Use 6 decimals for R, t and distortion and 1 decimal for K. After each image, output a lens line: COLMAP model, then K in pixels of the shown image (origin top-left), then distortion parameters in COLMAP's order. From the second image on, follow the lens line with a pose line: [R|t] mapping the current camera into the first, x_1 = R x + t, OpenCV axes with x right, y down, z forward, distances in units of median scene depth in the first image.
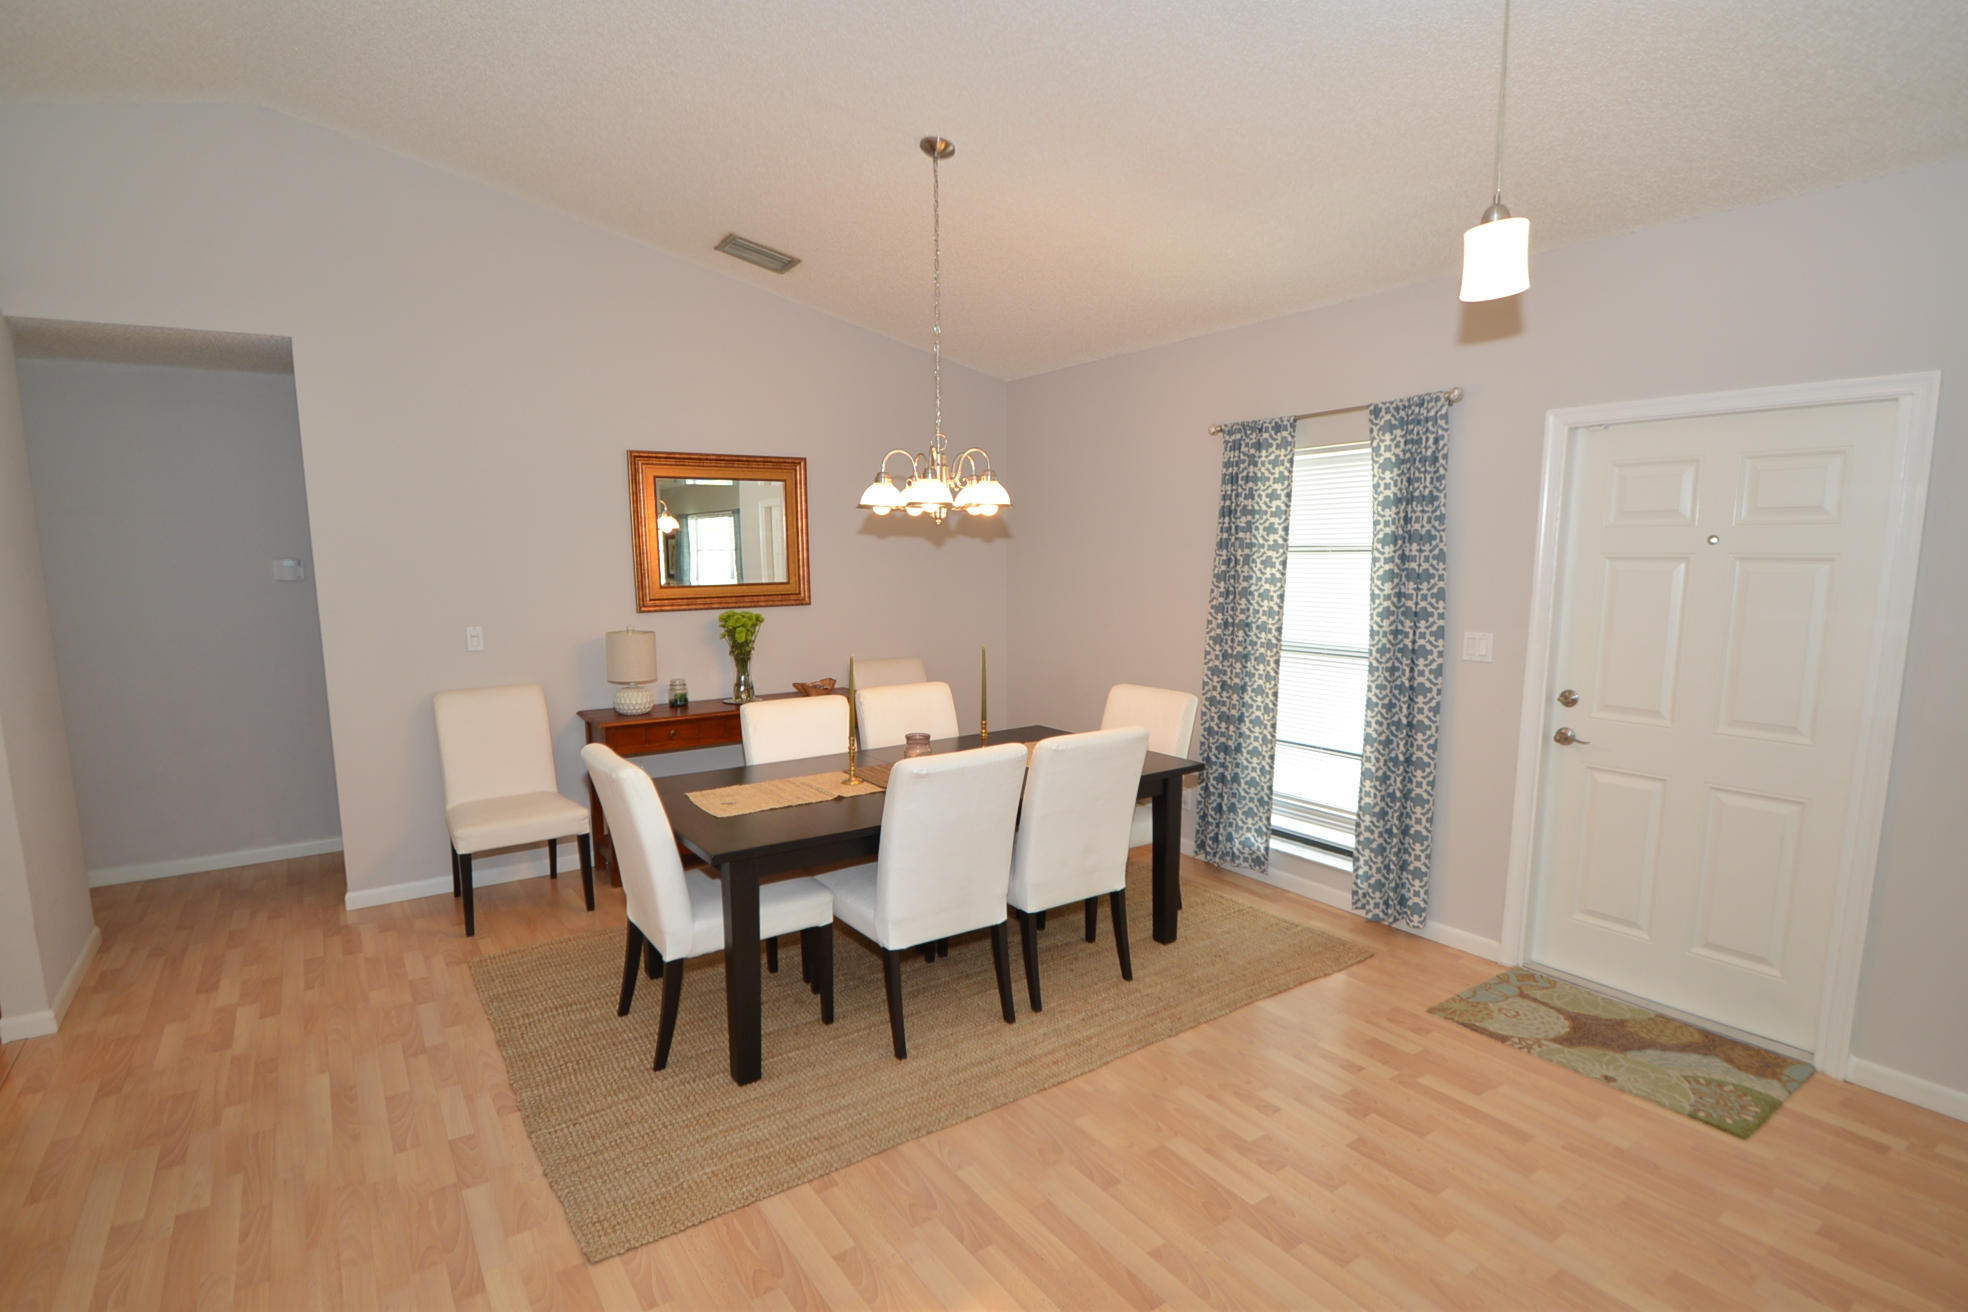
lens RADIAL K [[1010.6, 0, 978.8], [0, 1010.6, 707.5], [0, 0, 1]] dist [-0.000135, -0.021157]
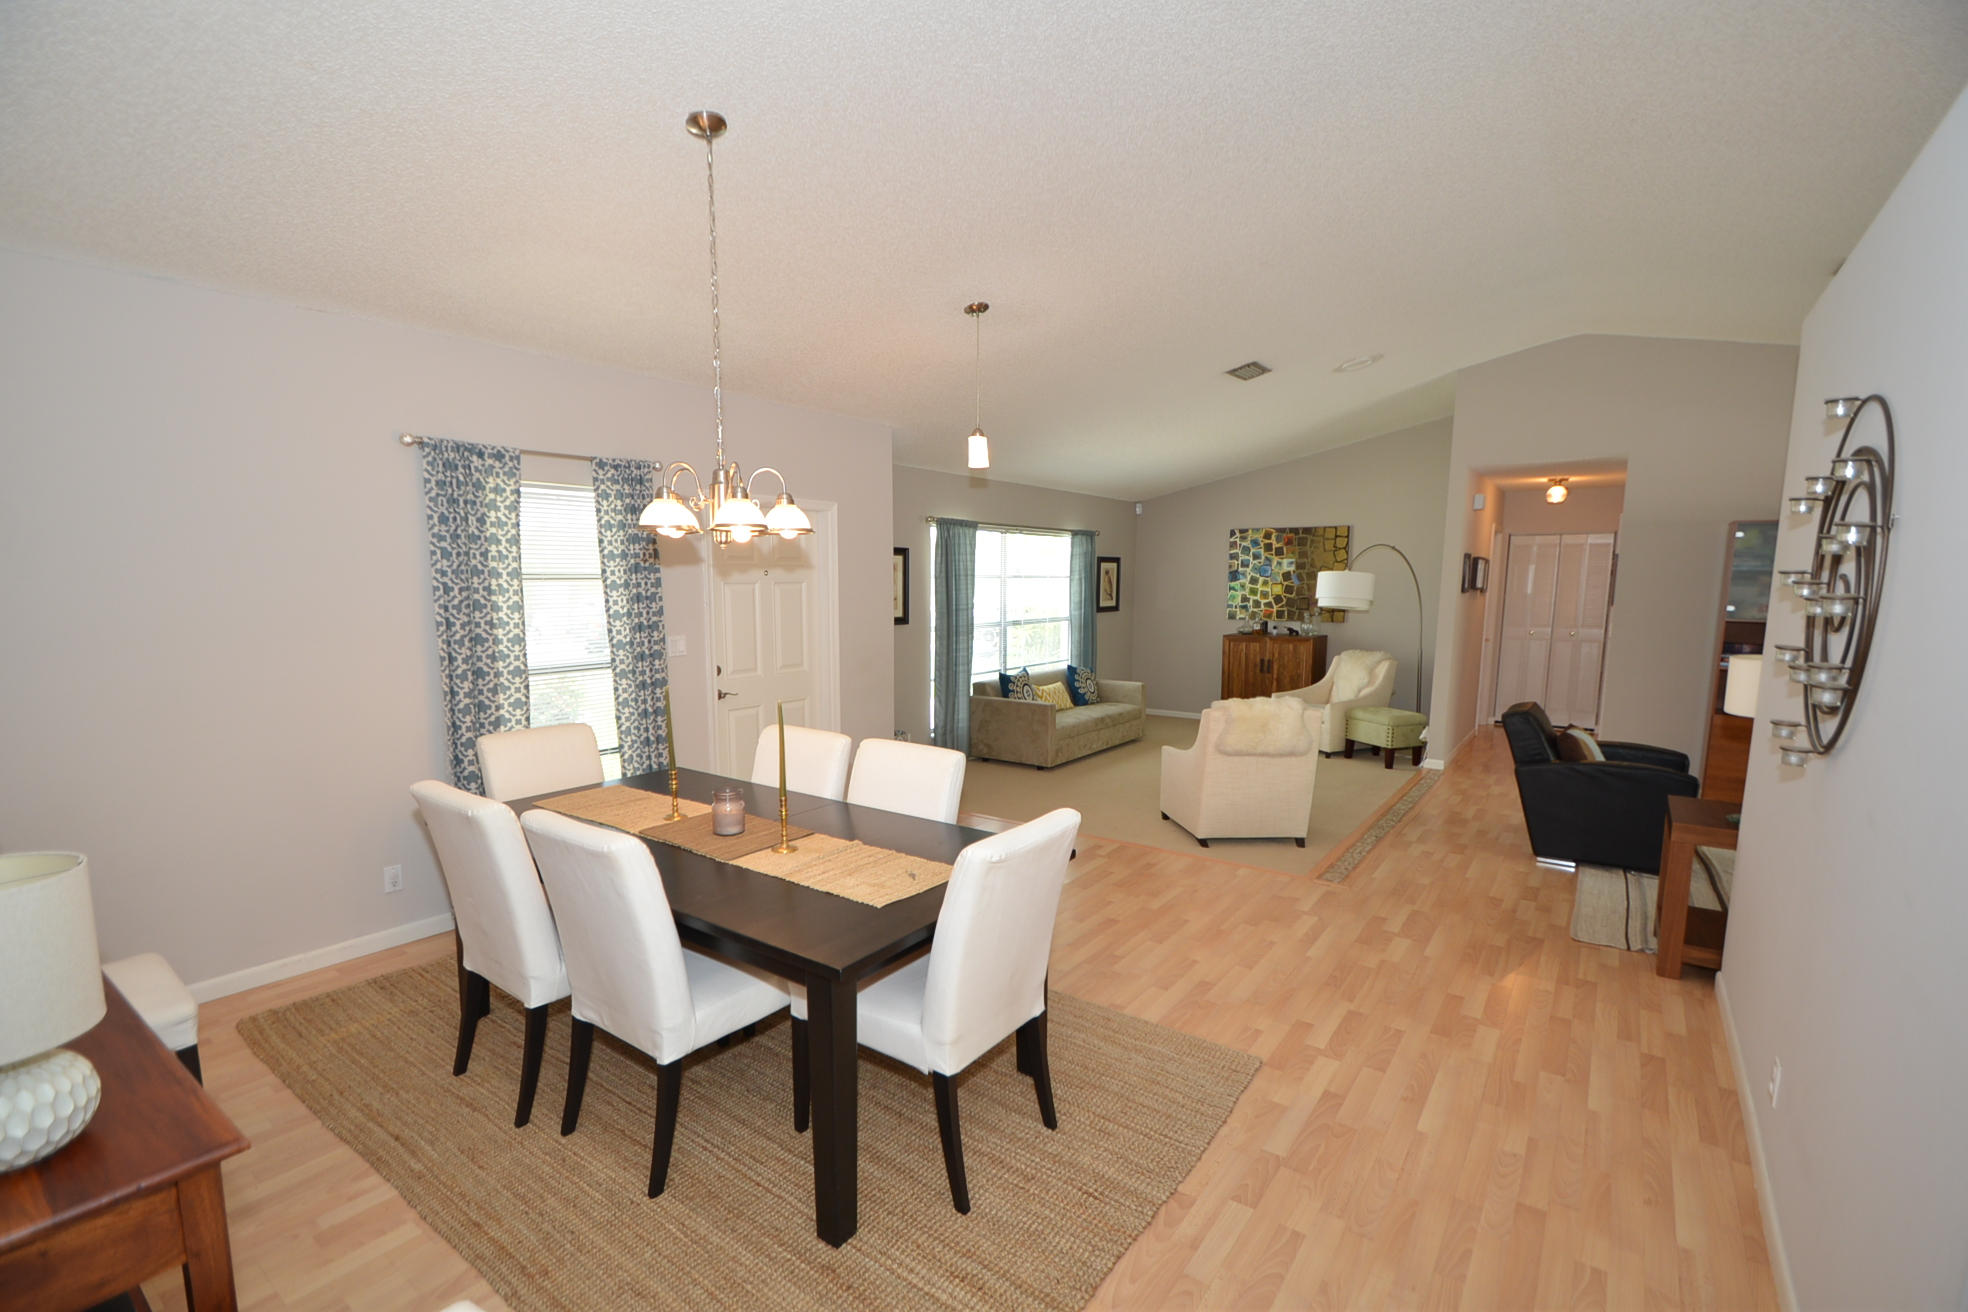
lens RADIAL K [[884.9, 0, 988.9], [0, 884.9, 698.7], [0, 0, 1]] dist [0.001046, -0.007464]
pose [[-0.364845, -0.124300, 0.922734, -1.048261], [0.141844, 0.972060, 0.187029, -0.200807], [-0.920200, 0.199121, -0.337020, 1.301584]]
